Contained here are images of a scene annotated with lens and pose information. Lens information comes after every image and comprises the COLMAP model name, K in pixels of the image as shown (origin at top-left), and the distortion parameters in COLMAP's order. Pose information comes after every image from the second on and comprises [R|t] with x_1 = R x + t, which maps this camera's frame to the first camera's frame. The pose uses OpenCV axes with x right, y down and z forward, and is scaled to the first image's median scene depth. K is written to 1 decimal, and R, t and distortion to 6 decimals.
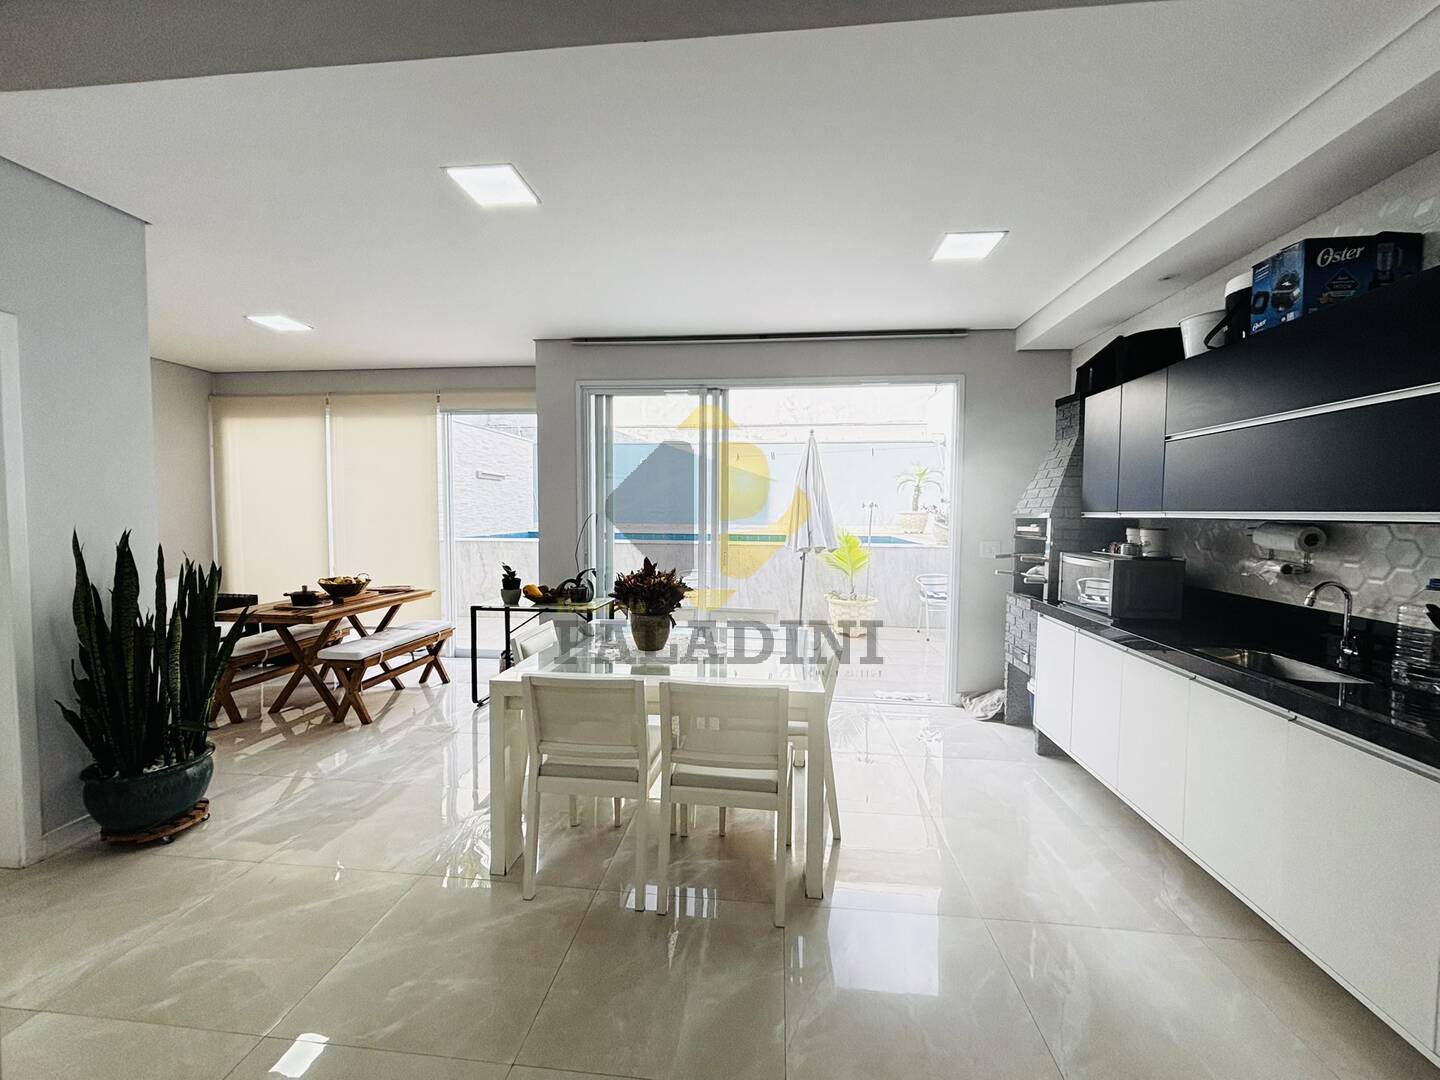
lens RADIAL K [[575.8, 0, 720.0], [0, 575.8, 540.0], [0, 0, 1]] dist [0.001423, 0.000167]
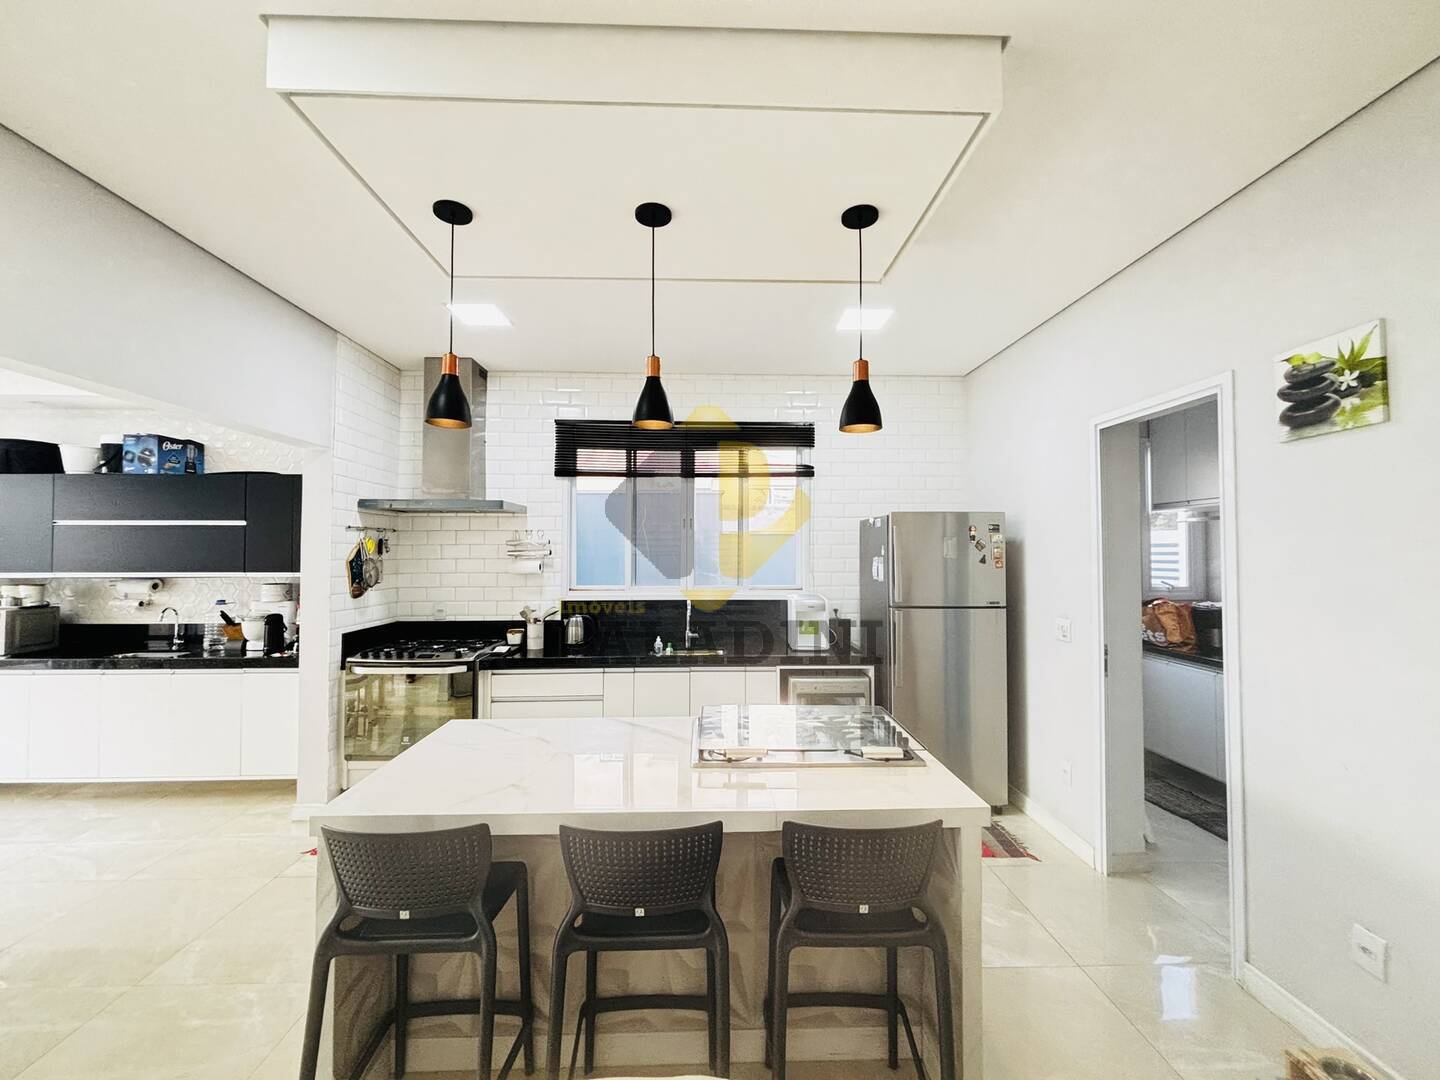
lens RADIAL K [[566.7, 0, 720.0], [0, 566.7, 540.0], [0, 0, 1]] dist [0.003112, 0.000287]
pose [[-0.132210, 0.014349, 0.991118, -1.046743], [0.049238, 0.998756, -0.007892, -0.045998], [-0.989998, 0.047757, -0.132752, -0.567054]]
